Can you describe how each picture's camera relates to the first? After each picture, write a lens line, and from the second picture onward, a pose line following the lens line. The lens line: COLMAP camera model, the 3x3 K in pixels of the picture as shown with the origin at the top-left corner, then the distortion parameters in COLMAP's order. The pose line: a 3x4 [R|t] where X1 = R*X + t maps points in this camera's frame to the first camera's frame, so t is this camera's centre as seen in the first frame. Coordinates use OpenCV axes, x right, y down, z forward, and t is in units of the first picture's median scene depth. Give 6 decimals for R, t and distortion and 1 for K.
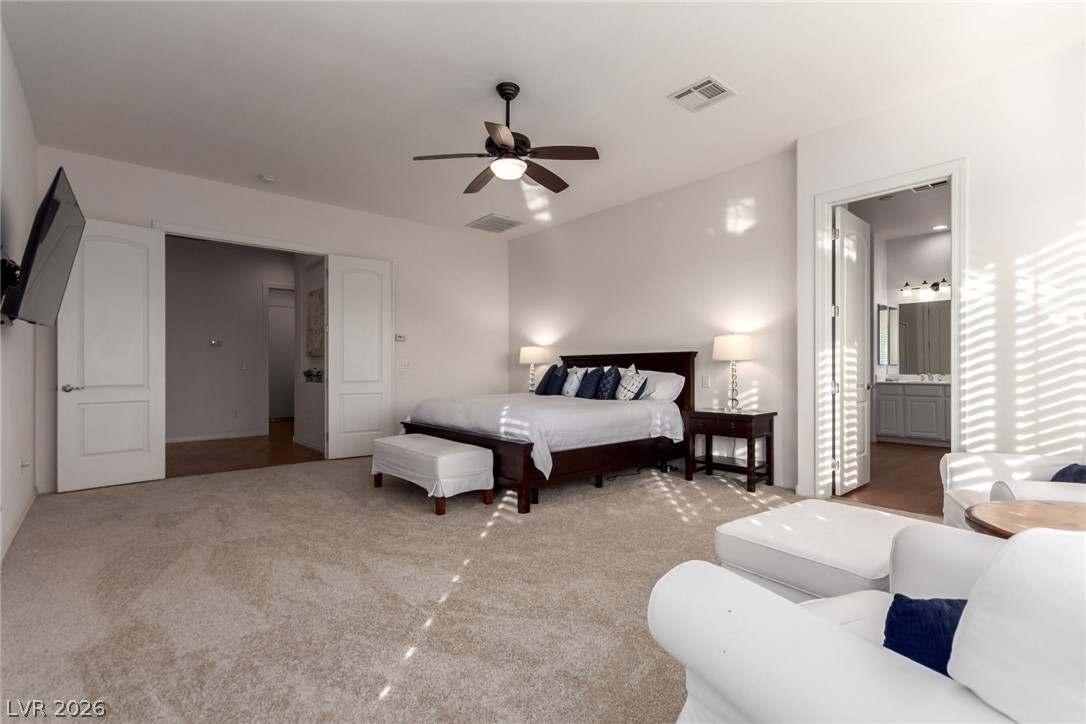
lens RADIAL K [[511.4, 0, 549.1], [0, 511.4, 370.9], [0, 0, 1]] dist [0.020918, 0.000149]
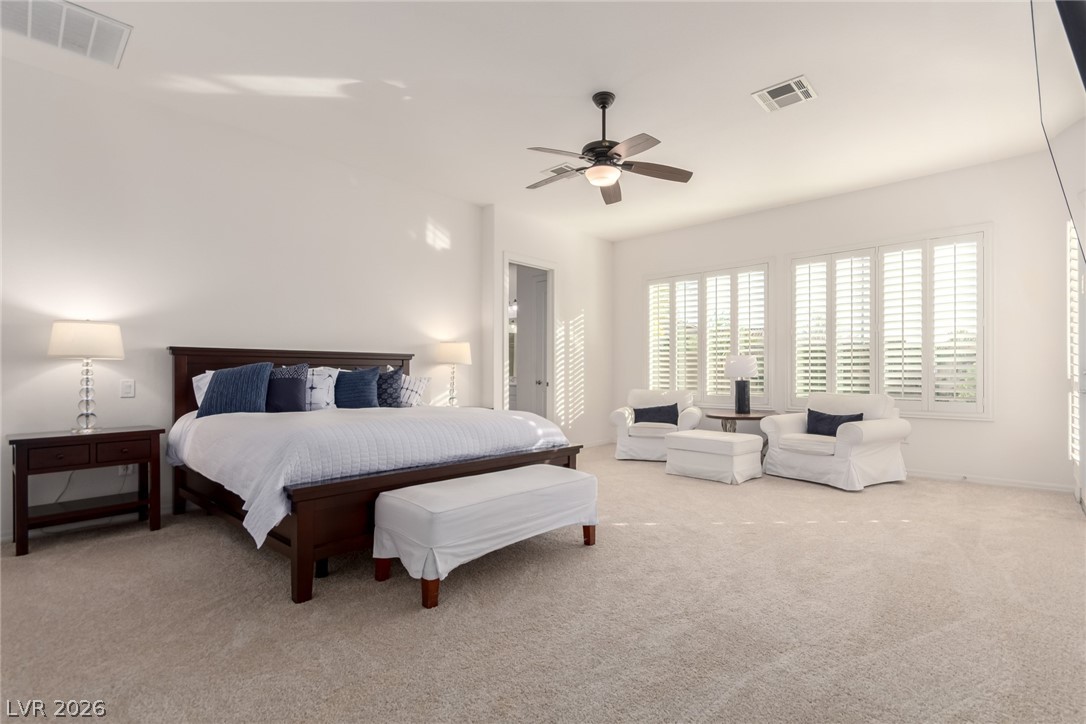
lens RADIAL K [[511.4, 0, 549.1], [0, 511.4, 370.9], [0, 0, 1]] dist [0.020918, 0.000149]
pose [[-0.069466, 0.010701, 0.997527, -0.860651], [-0.004260, 0.999930, -0.011024, 0.006693], [-0.997575, -0.005015, -0.069416, 0.946113]]
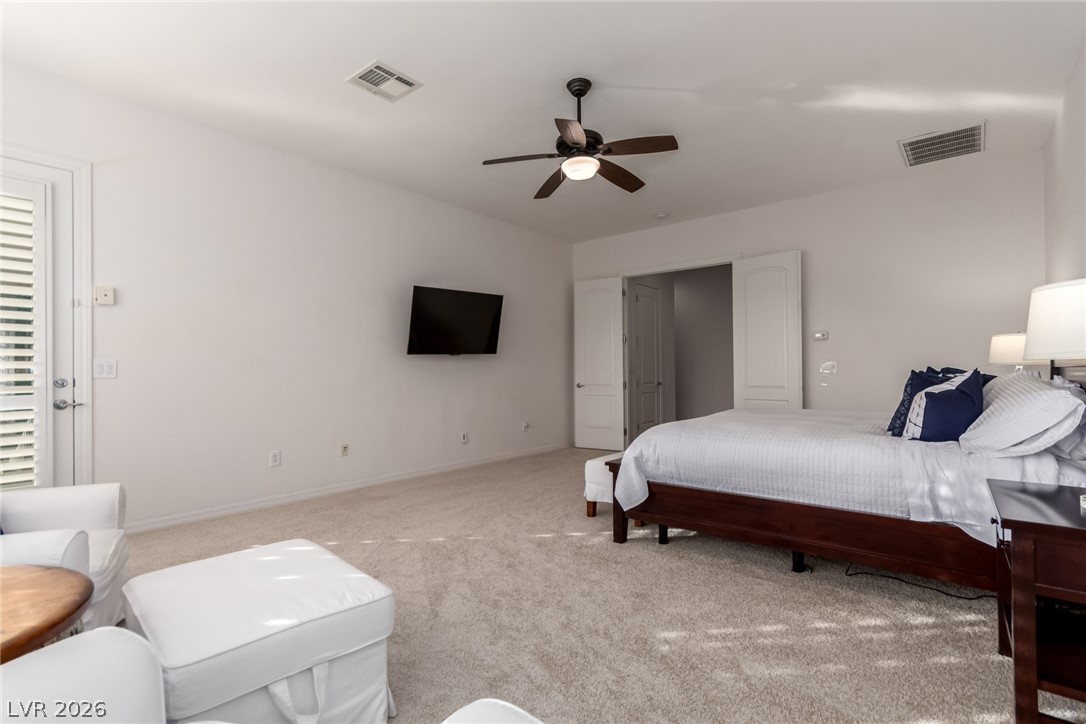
lens RADIAL K [[511.4, 0, 549.1], [0, 511.4, 370.9], [0, 0, 1]] dist [0.020918, 0.000149]
pose [[0.170968, 0.000291, -0.985277, 0.683199], [0.004952, 0.999987, 0.001154, -0.015994], [0.985264, -0.005076, 0.170964, 0.623682]]
